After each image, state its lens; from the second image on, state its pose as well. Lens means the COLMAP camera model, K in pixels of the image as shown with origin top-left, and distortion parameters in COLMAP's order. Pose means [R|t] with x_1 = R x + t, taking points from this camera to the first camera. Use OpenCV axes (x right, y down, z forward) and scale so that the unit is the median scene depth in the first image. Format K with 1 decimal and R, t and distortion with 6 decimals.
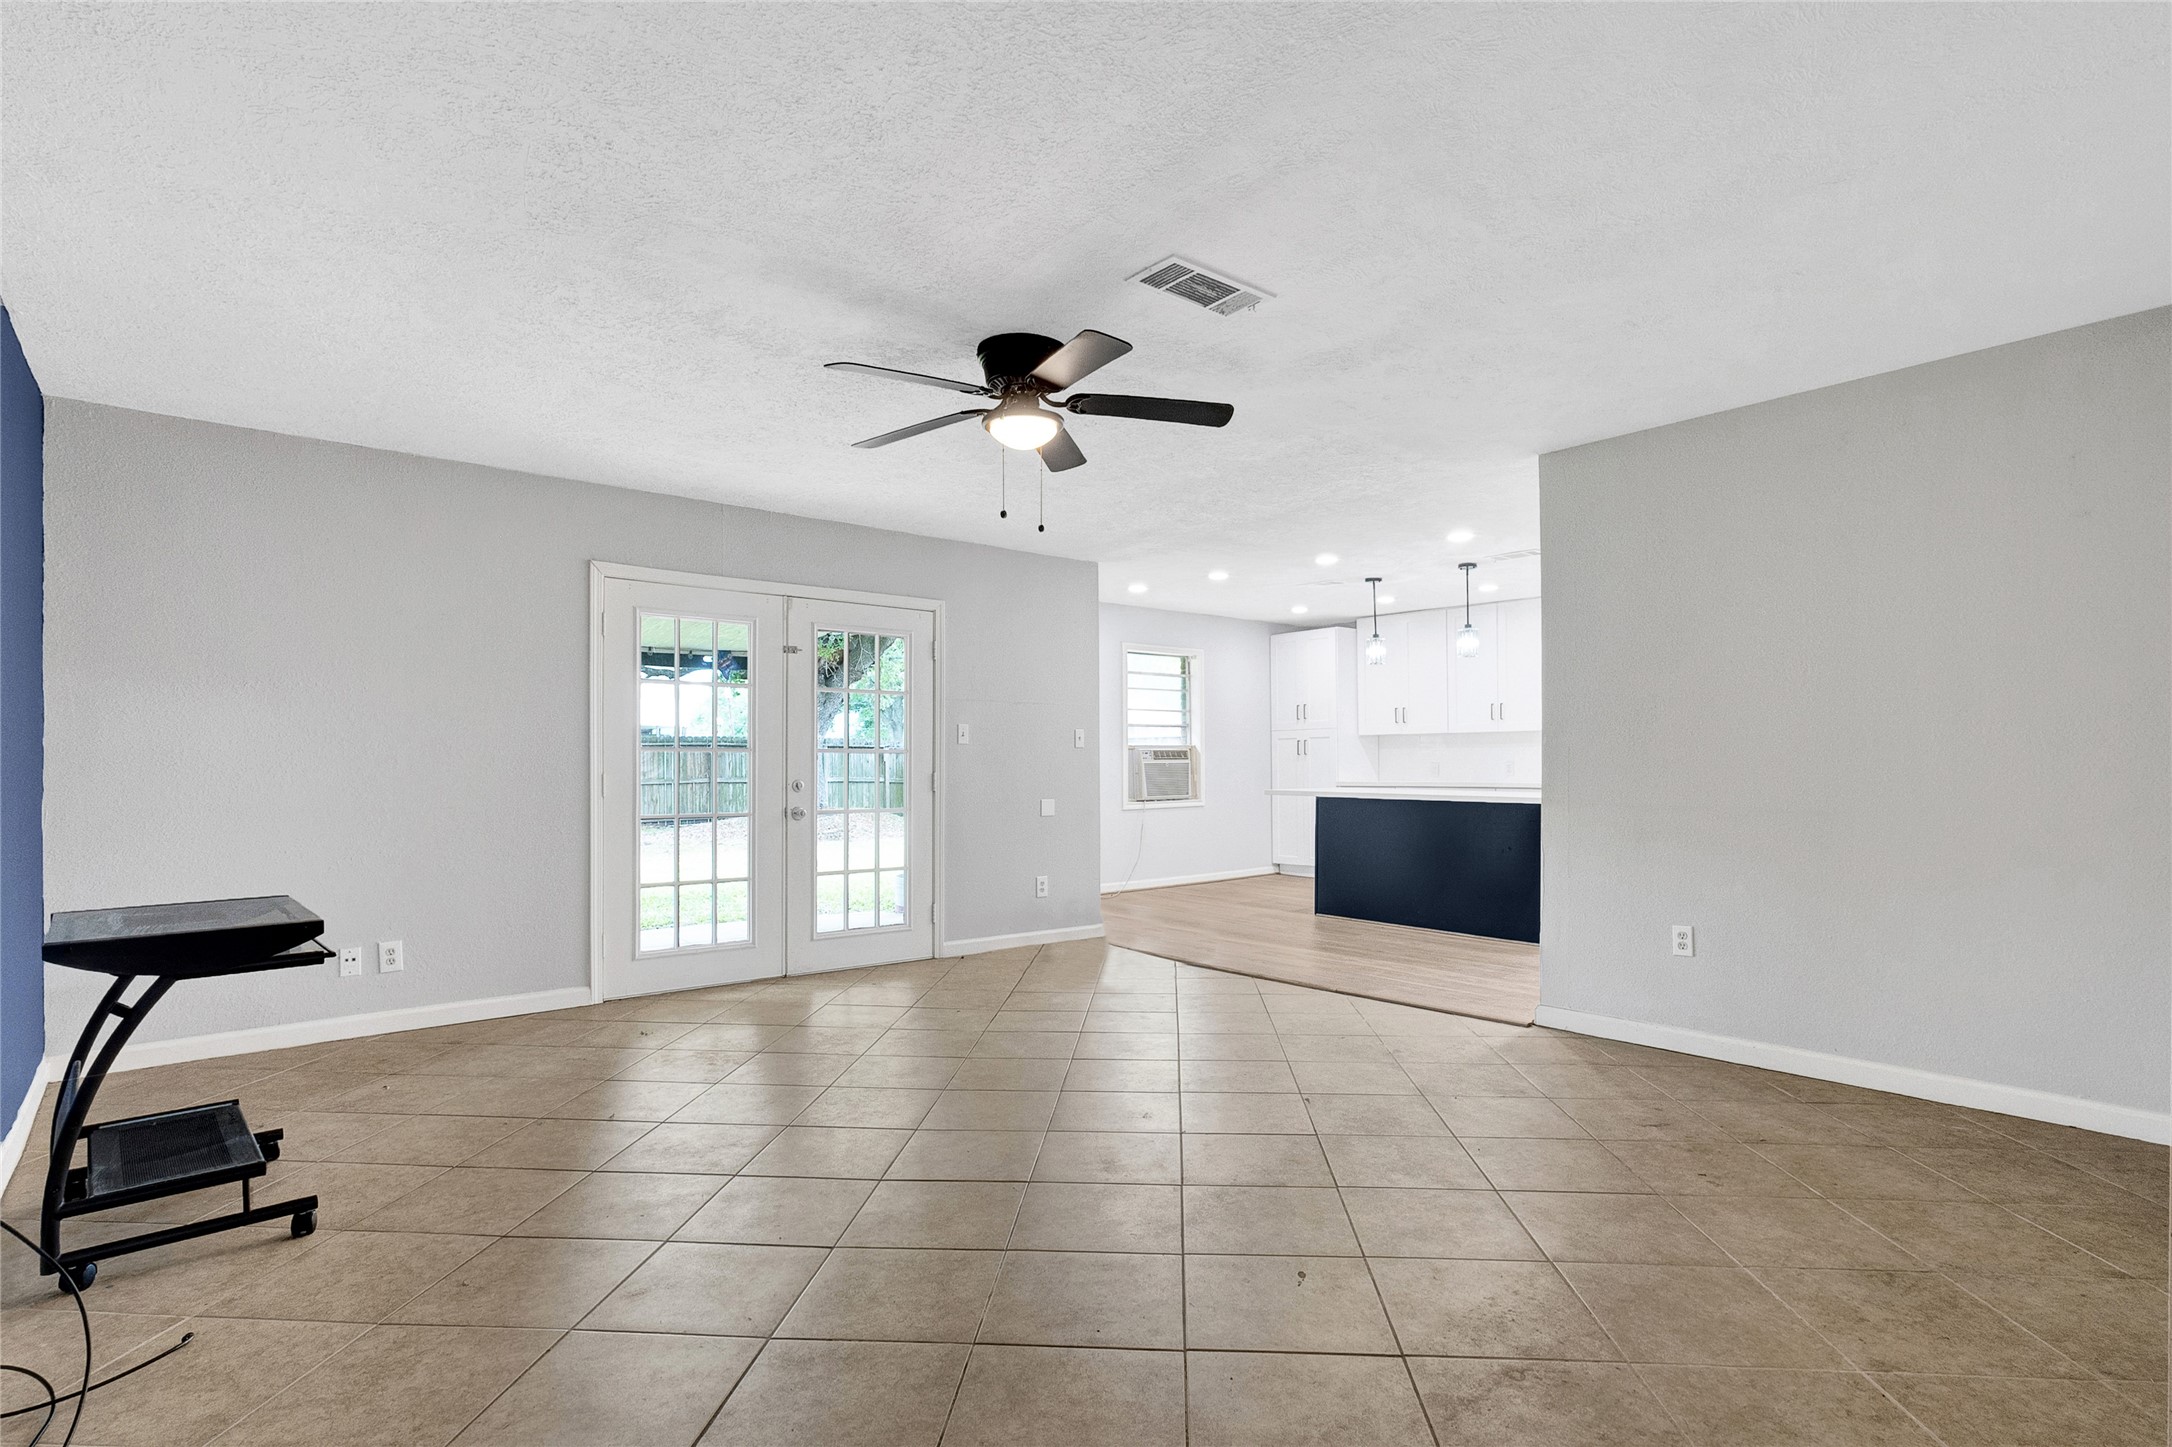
lens RADIAL K [[1112.9, 0, 1089.9], [0, 1112.9, 759.4], [0, 0, 1]] dist [-0.000915, 0.000027]
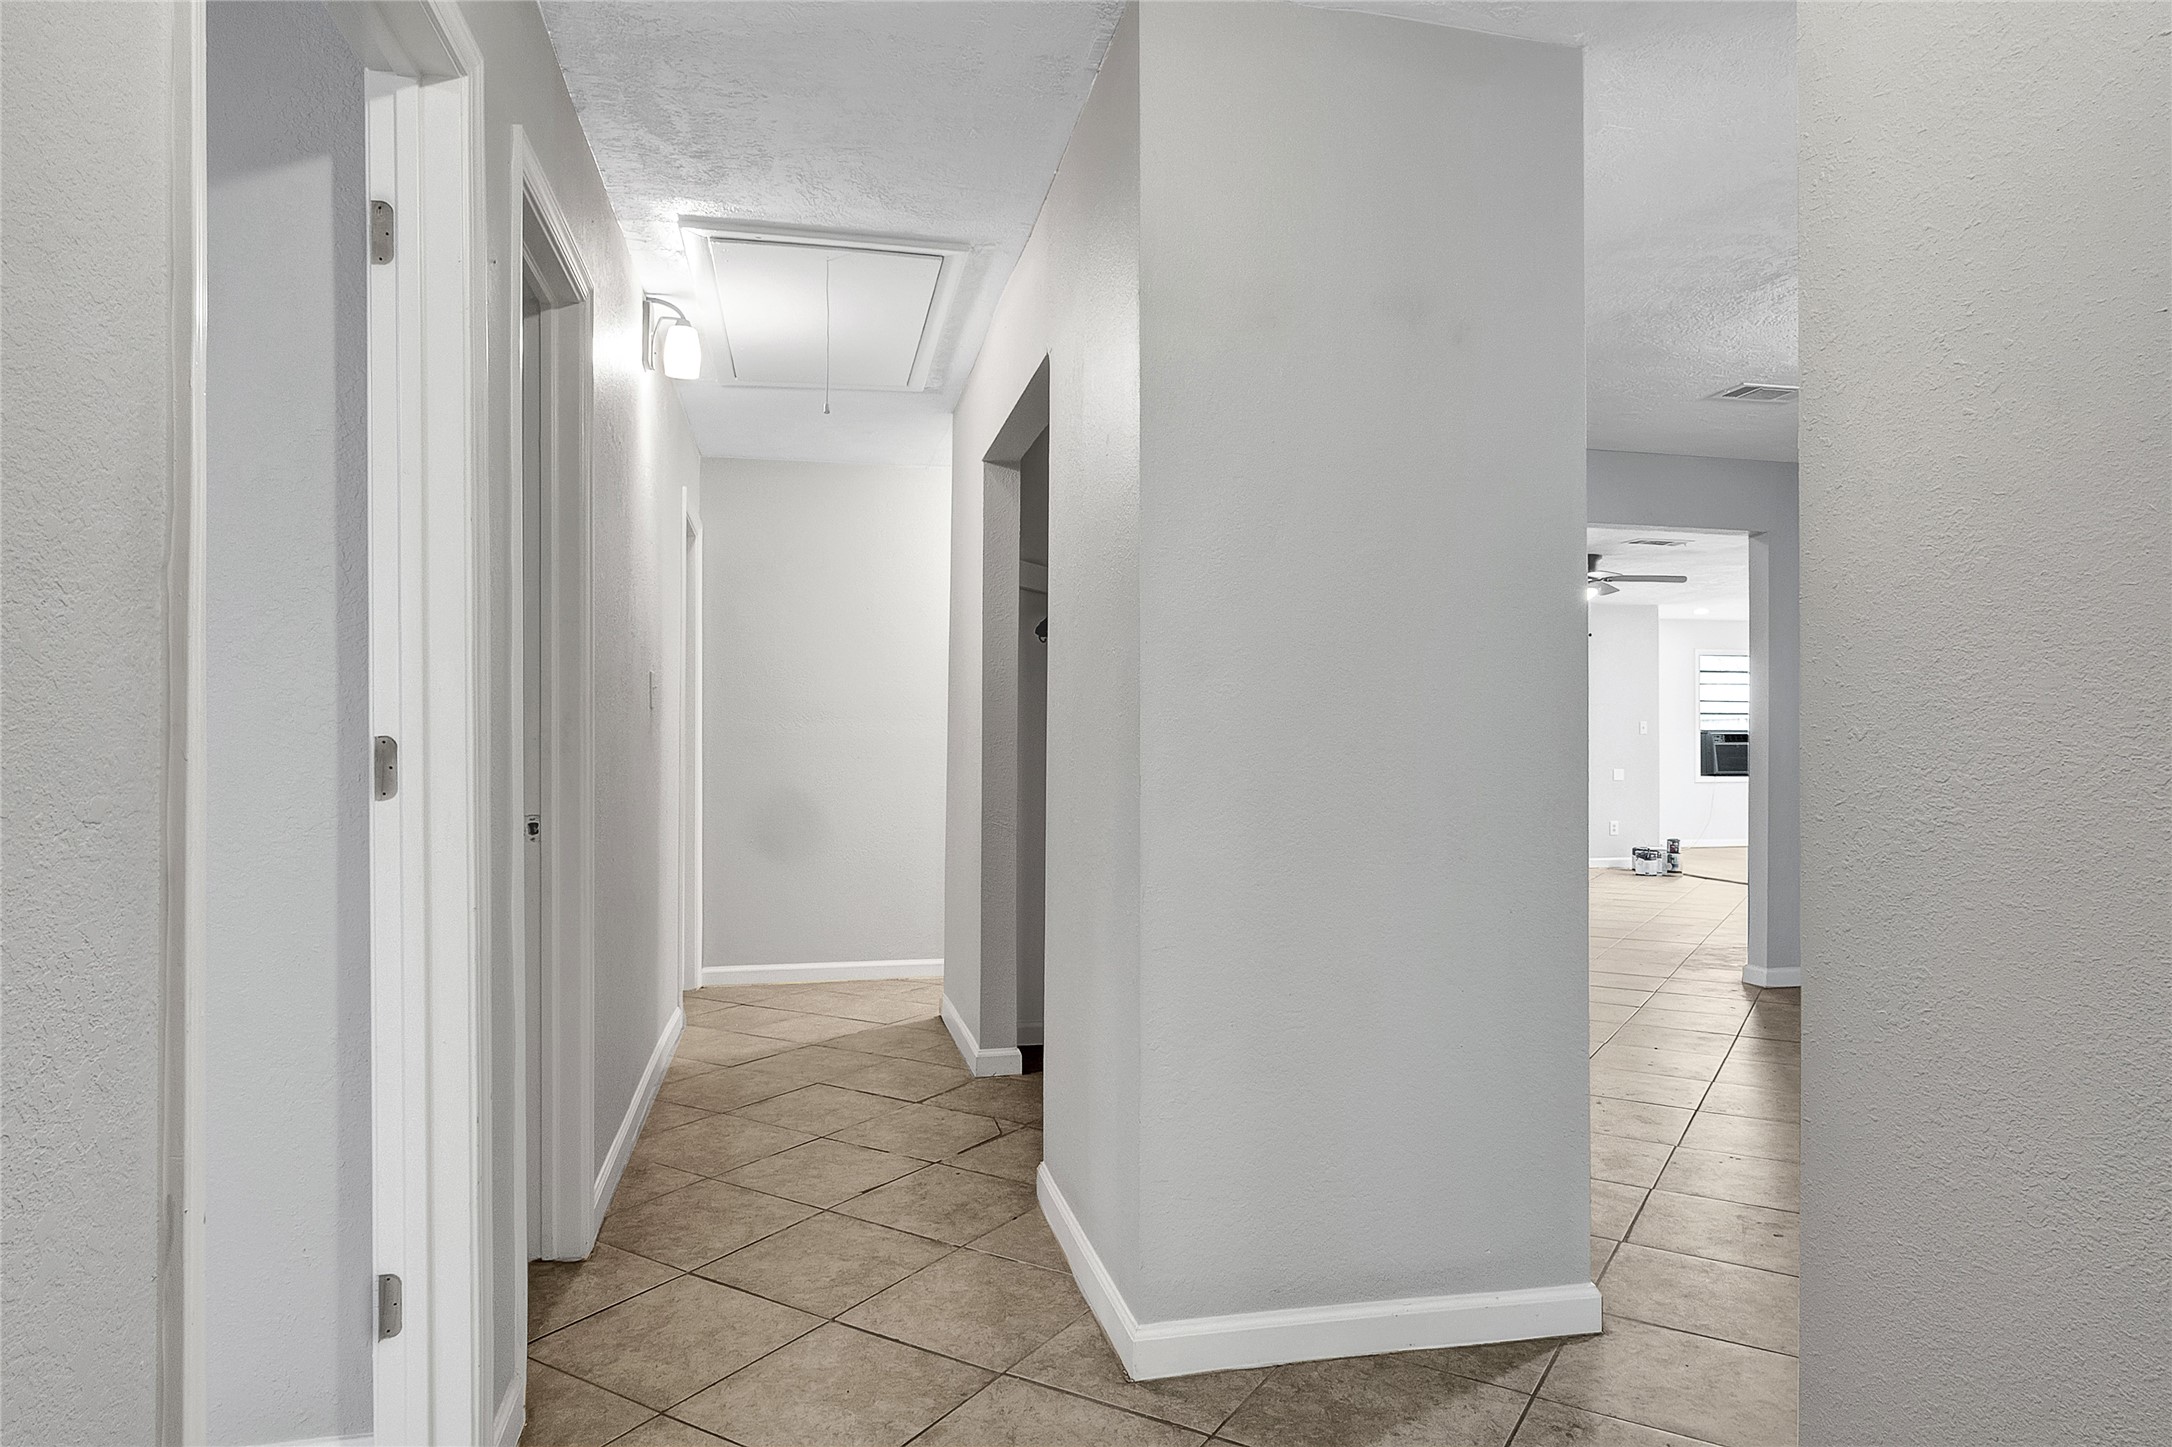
lens RADIAL K [[1286.2, 0, 1086.0], [0, 1286.2, 723.5], [0, 0, 1]] dist [0.002880, 0.000623]
pose [[0.886099, -0.003605, -0.463483, 0.159914], [0.000081, 0.999971, -0.007624, -0.015740], [0.463497, 0.006718, 0.886073, -1.061643]]
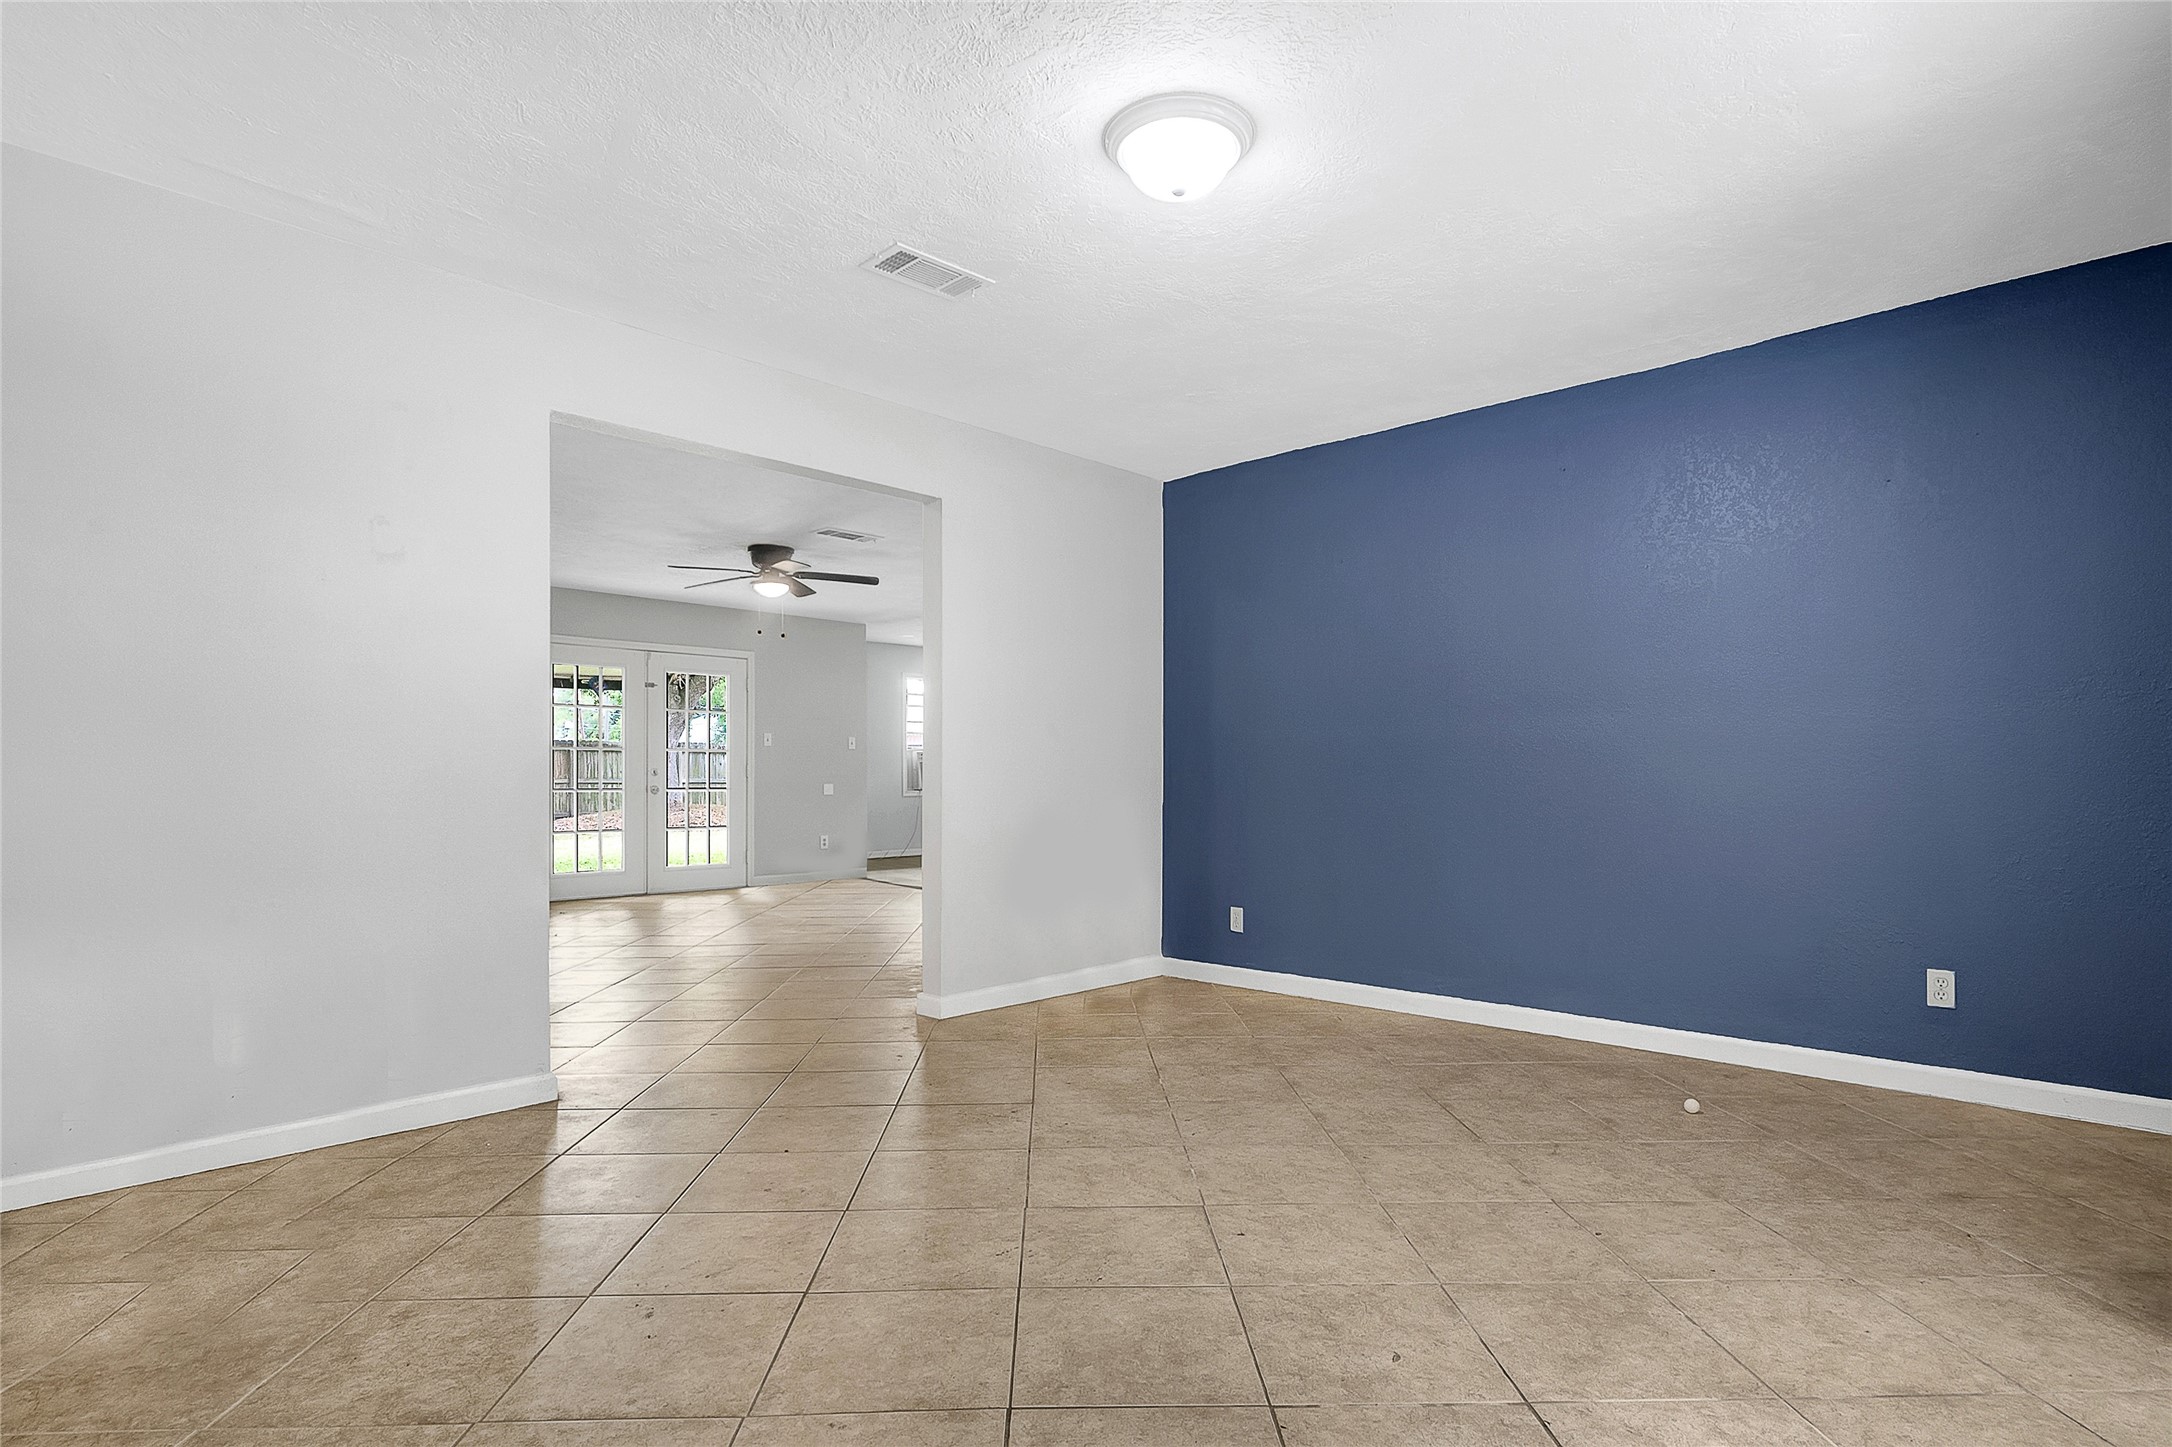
lens RADIAL K [[1112.9, 0, 1089.9], [0, 1112.9, 759.4], [0, 0, 1]] dist [-0.000915, 0.000027]
pose [[0.993958, -0.001803, 0.109743, 0.184180], [0.002021, 0.999996, -0.001869, 0.007378], [-0.109739, 0.002079, 0.993958, -0.661404]]
